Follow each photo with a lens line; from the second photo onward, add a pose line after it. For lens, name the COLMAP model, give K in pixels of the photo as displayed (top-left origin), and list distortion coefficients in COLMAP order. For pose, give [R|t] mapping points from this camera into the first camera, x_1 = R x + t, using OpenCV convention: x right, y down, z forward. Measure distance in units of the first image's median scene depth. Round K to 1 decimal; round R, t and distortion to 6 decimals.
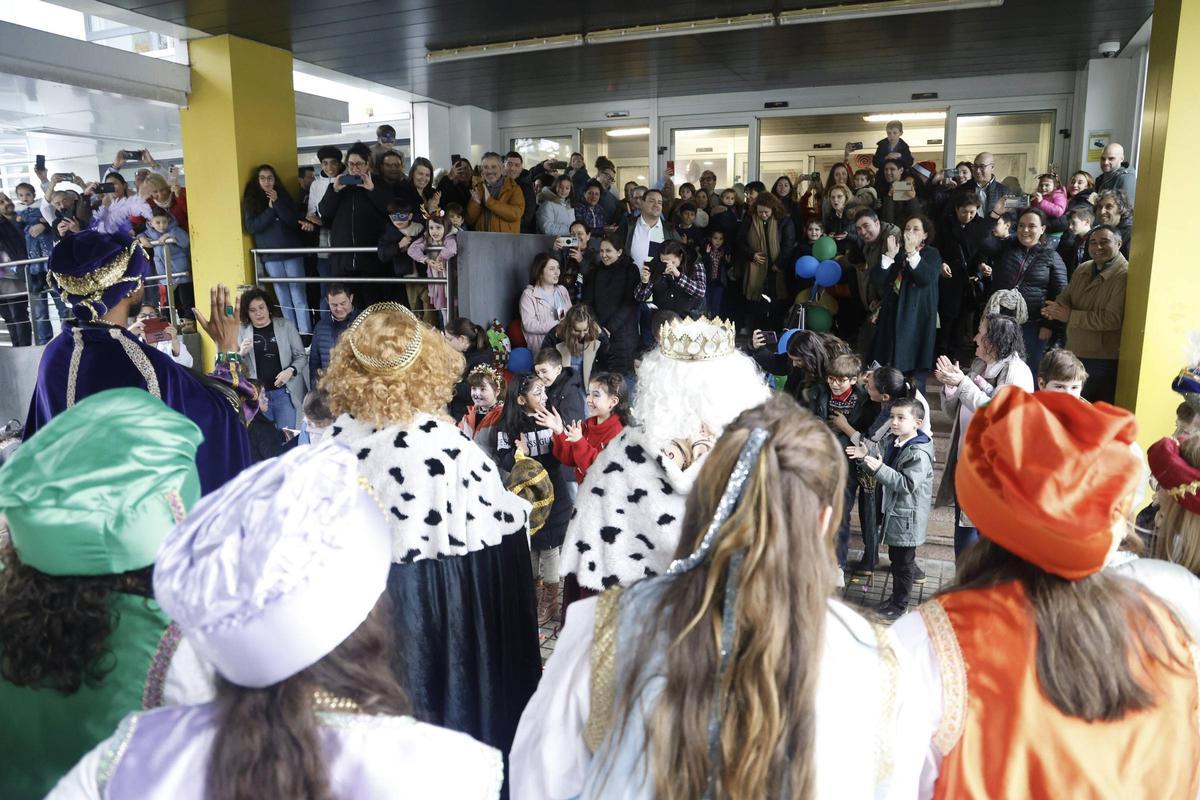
lens RADIAL K [[840.8, 0, 611.4], [0, 840.8, 408.9], [0, 0, 1]] dist [-0.053231, 0.046619]
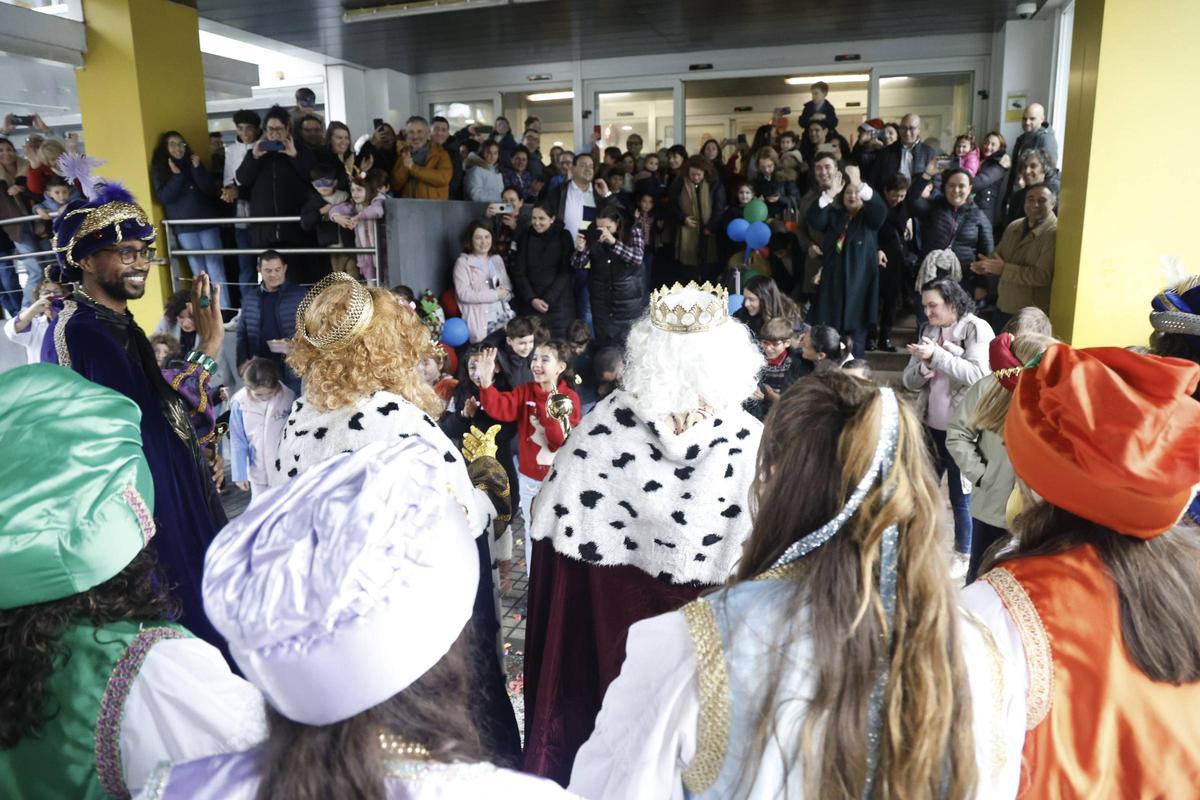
lens RADIAL K [[840.8, 0, 598.5], [0, 840.8, 397.8], [0, 0, 1]] dist [-0.053231, 0.046619]
pose [[0.996139, -0.031473, 0.081952, -0.023090], [0.029439, 0.999231, 0.025903, -0.000536], [-0.082705, -0.023391, 0.996300, 0.015179]]
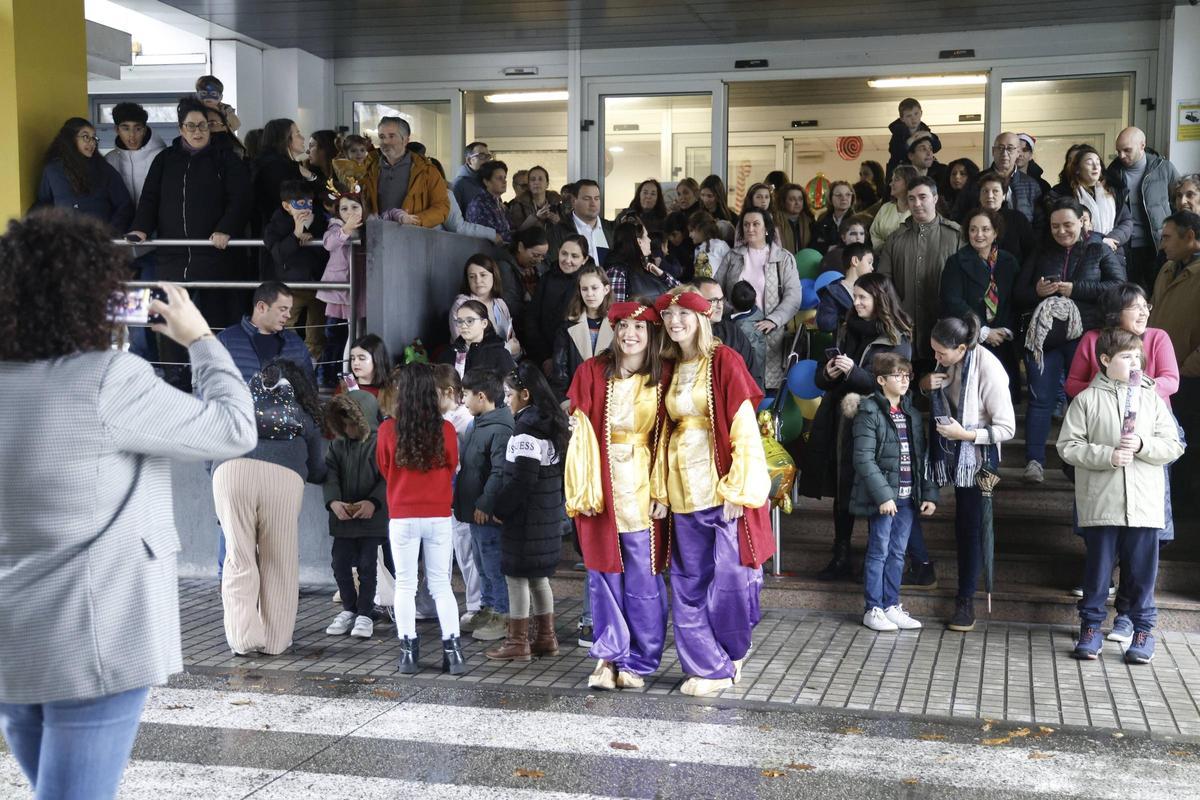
lens RADIAL K [[1588.3, 0, 604.0], [0, 1588.3, 405.4], [0, 0, 1]] dist [0.218453, 0.000000]
pose [[0.989952, -0.000950, 0.141401, -0.156444], [0.019414, 0.991421, -0.129257, 0.127312], [-0.140065, 0.130704, 0.981478, -0.371633]]
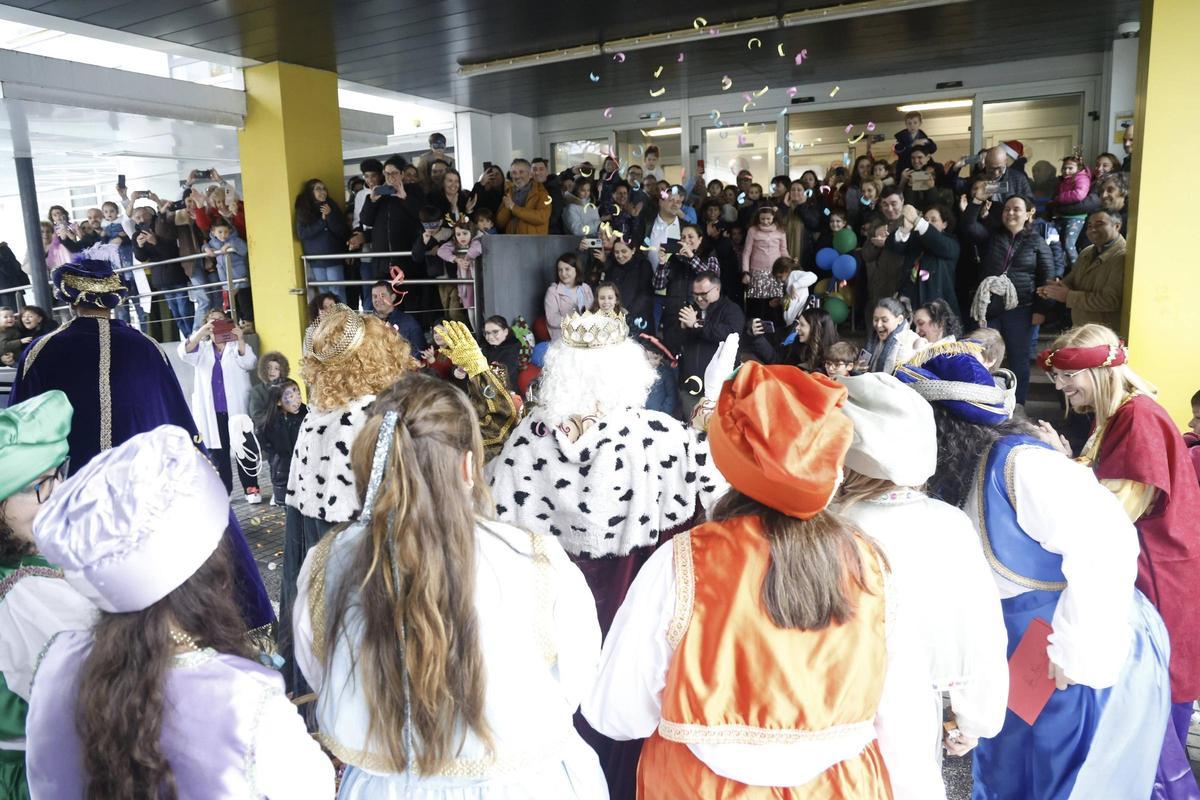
lens RADIAL K [[840.8, 0, 605.3], [0, 840.8, 392.3], [0, 0, 1]] dist [-0.053231, 0.046619]
pose [[0.994871, -0.012220, -0.100413, 0.071977], [0.010756, 0.999828, -0.015112, 0.007138], [0.100580, 0.013954, 0.994831, -0.043650]]
